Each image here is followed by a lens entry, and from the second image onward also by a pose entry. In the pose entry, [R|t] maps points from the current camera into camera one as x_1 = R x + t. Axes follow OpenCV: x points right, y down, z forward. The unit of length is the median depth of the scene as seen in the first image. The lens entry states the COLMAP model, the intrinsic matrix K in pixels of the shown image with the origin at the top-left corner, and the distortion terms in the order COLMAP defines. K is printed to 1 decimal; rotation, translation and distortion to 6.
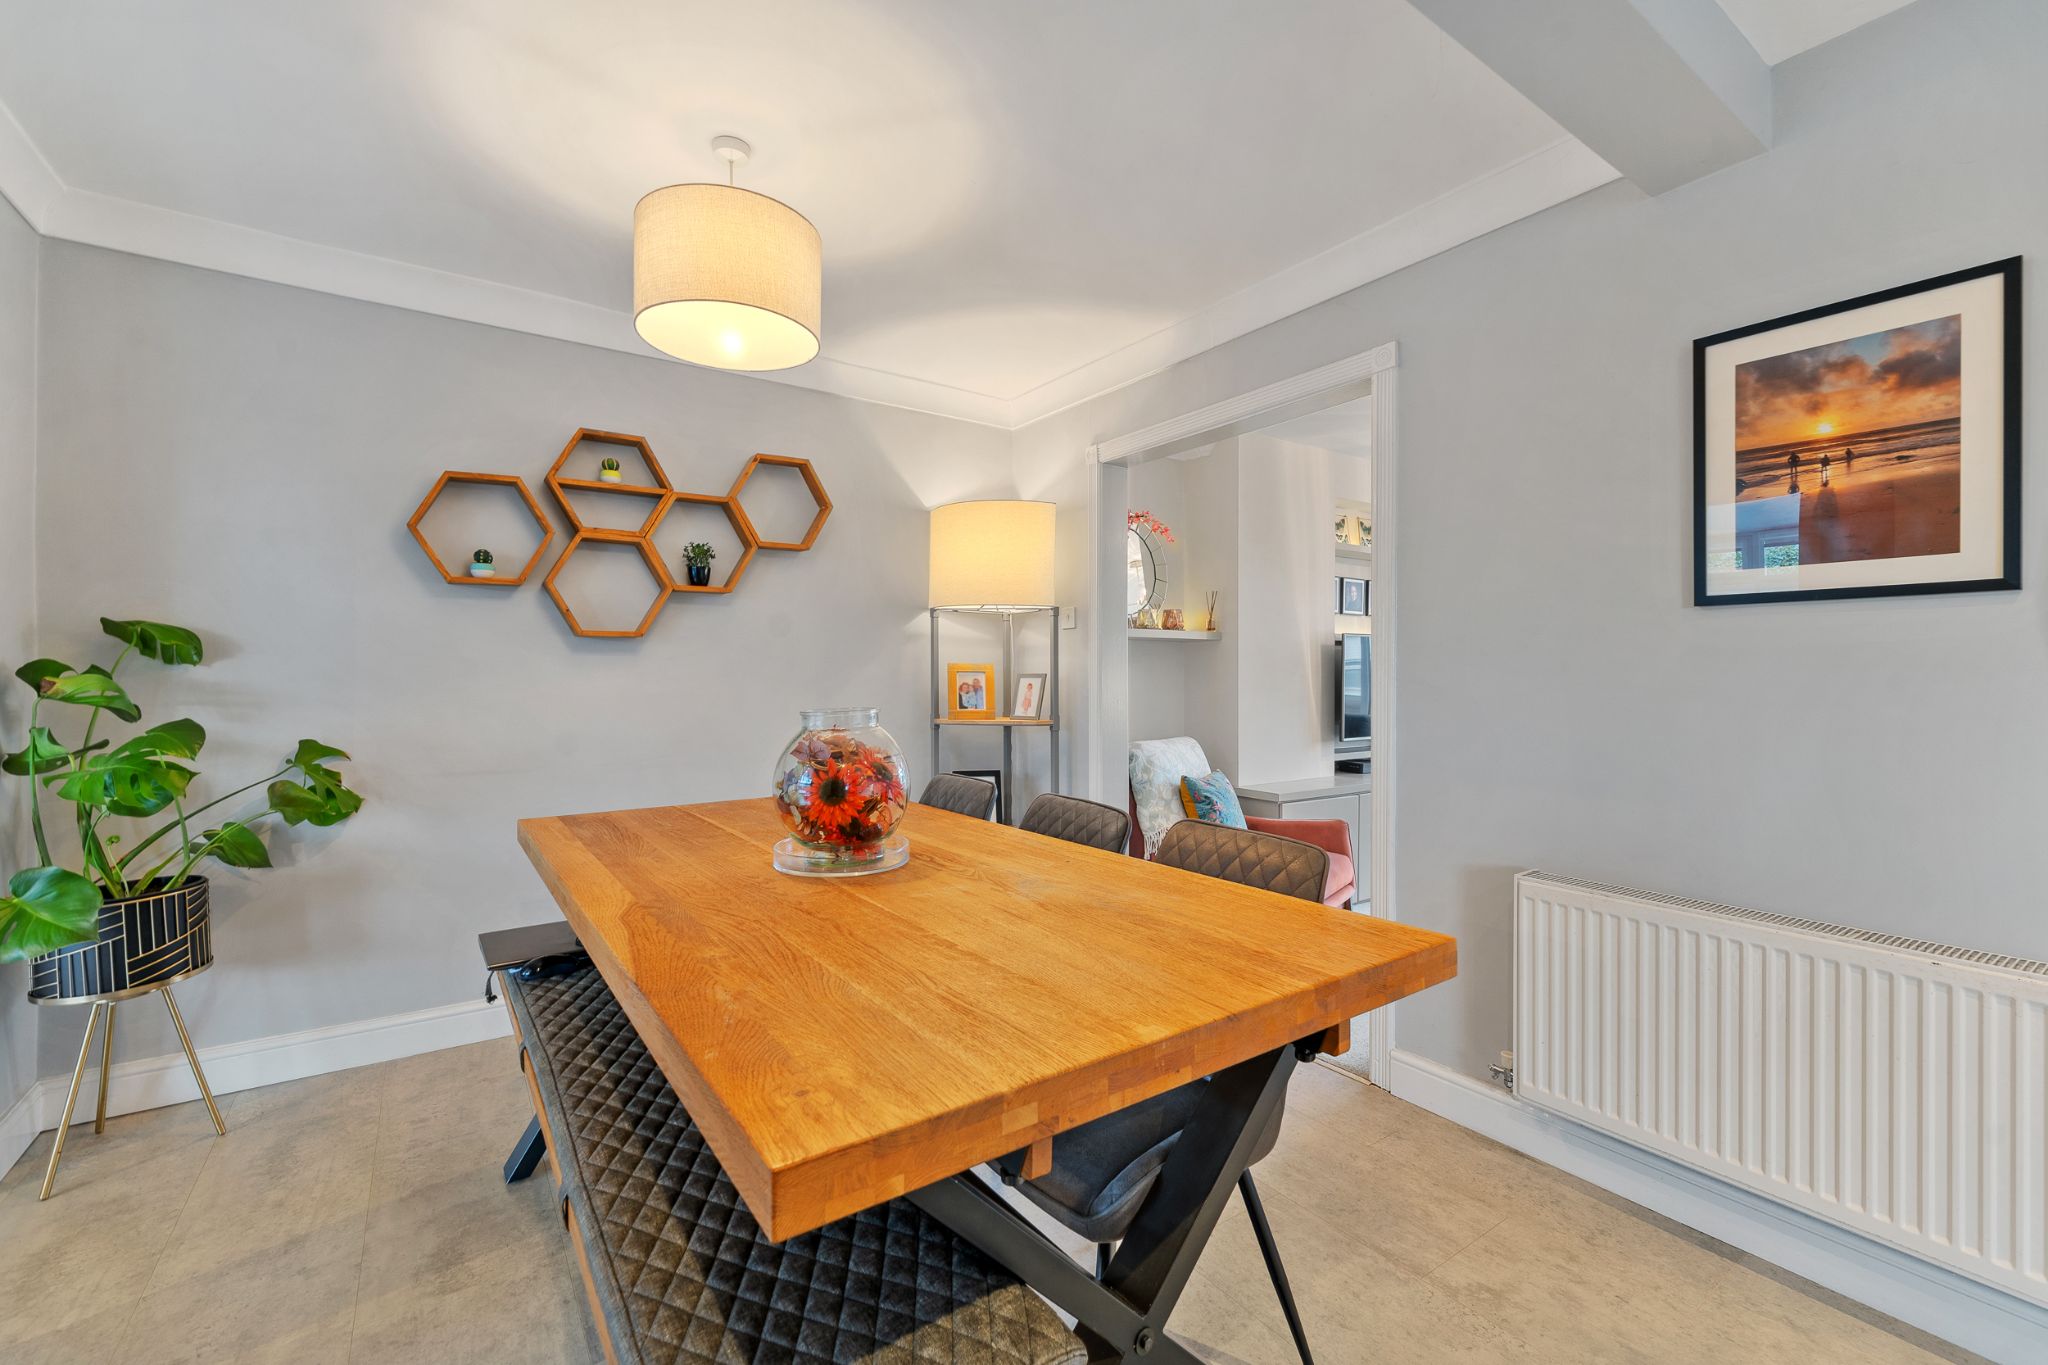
lens RADIAL K [[841.9, 0, 1012.7], [0, 841.9, 680.8], [0, 0, 1]] dist [-0.002324, 0.000318]
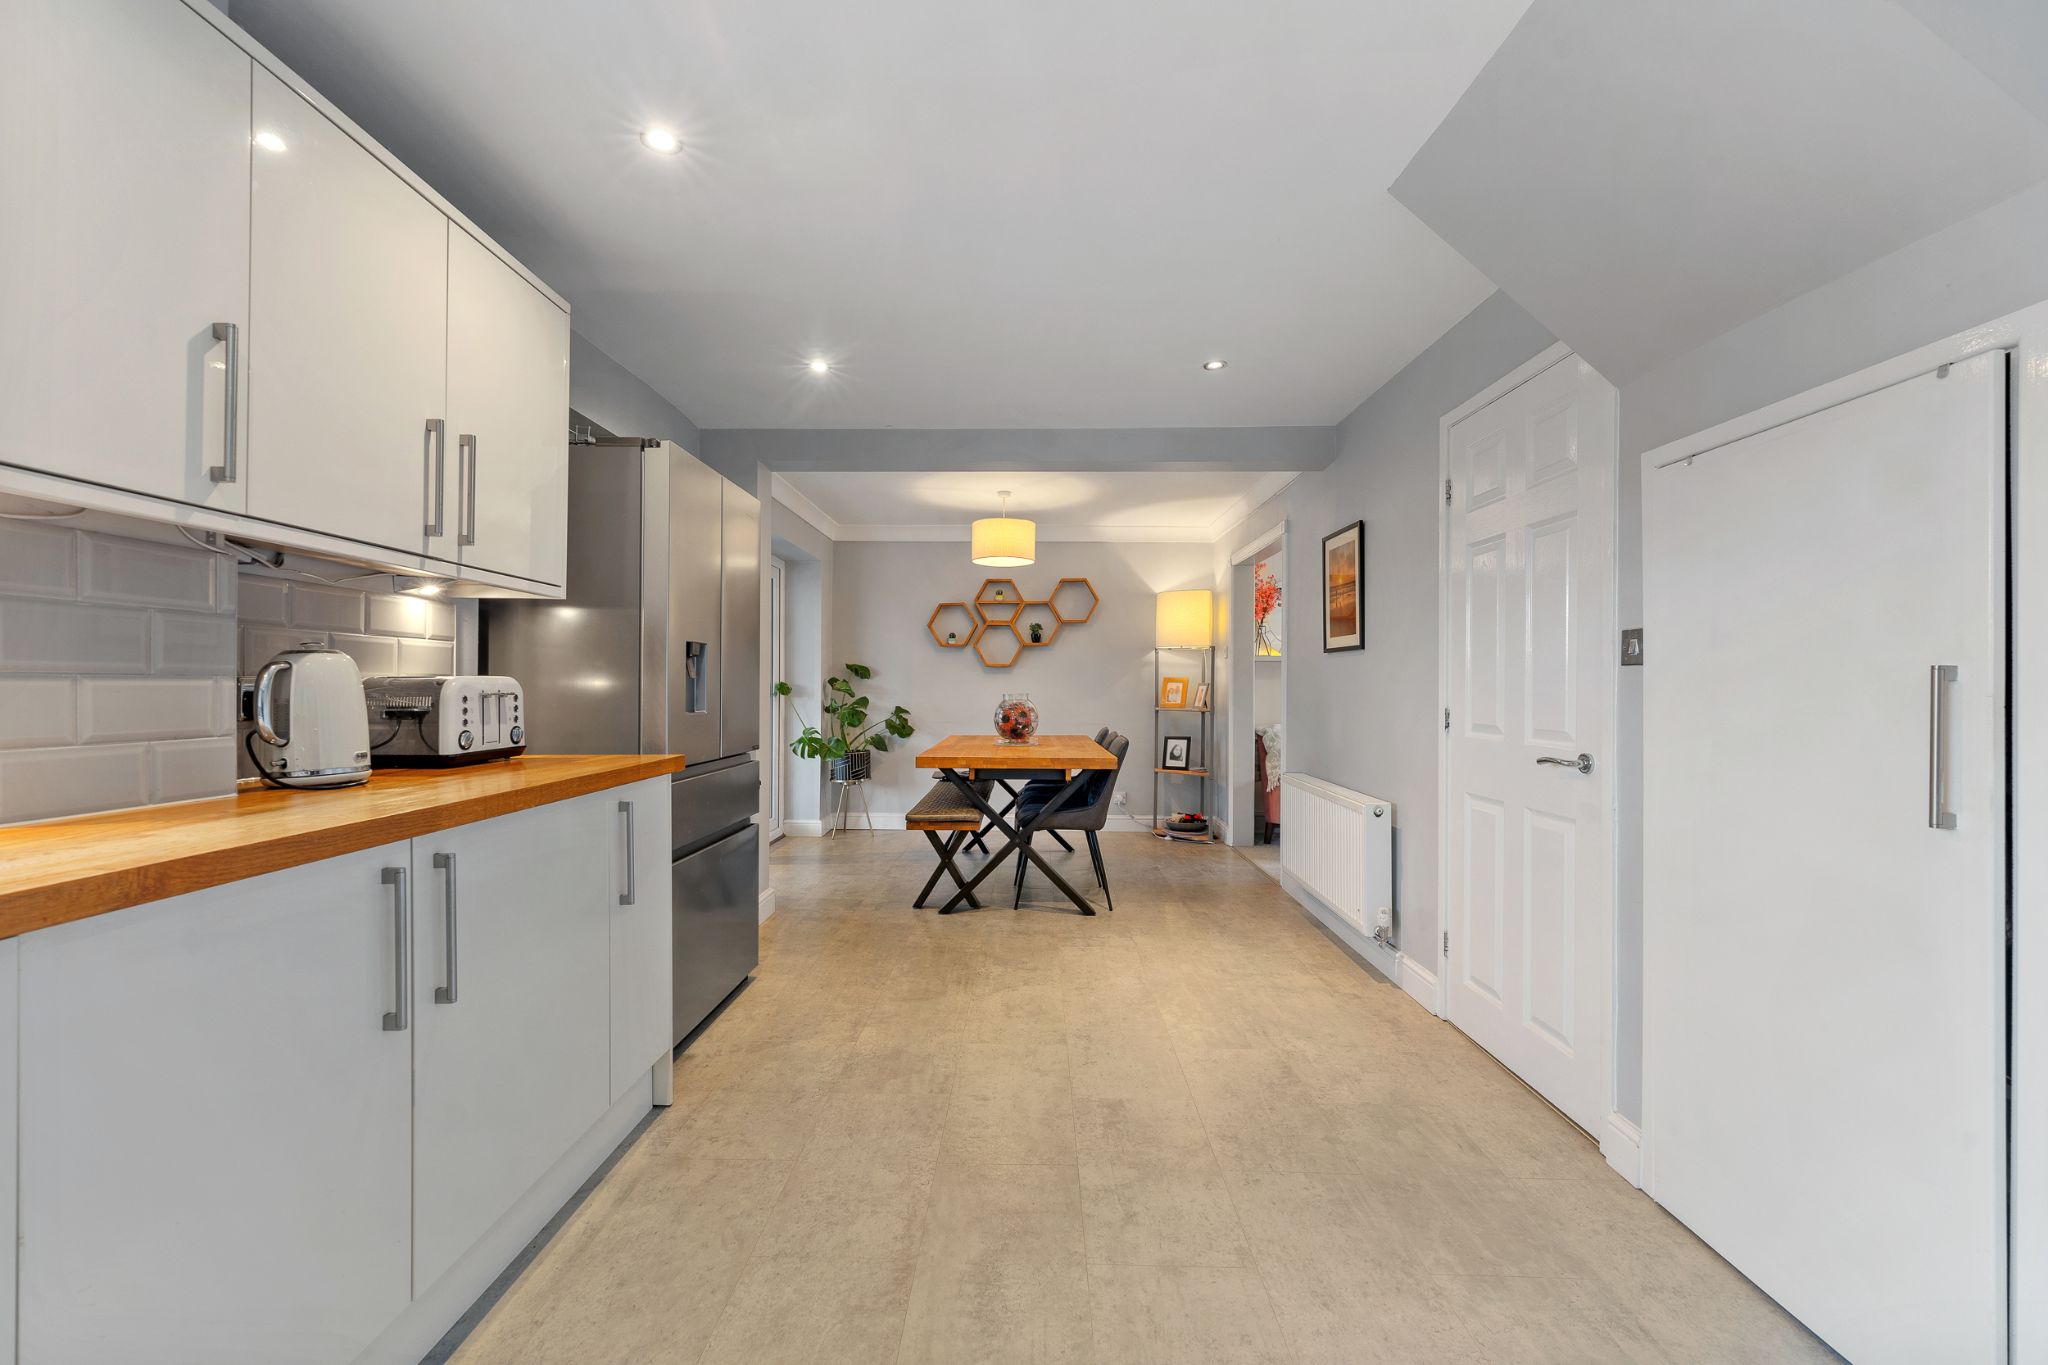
lens RADIAL K [[813.1, 0, 1024.7], [0, 813.1, 689.1], [0, 0, 1]] dist [0.001278, 0.000081]
pose [[0.820762, 0.006038, -0.571238, 0.884964], [-0.008069, 0.999967, -0.001024, 0.012004], [0.571213, 0.005450, 0.820784, -0.820453]]
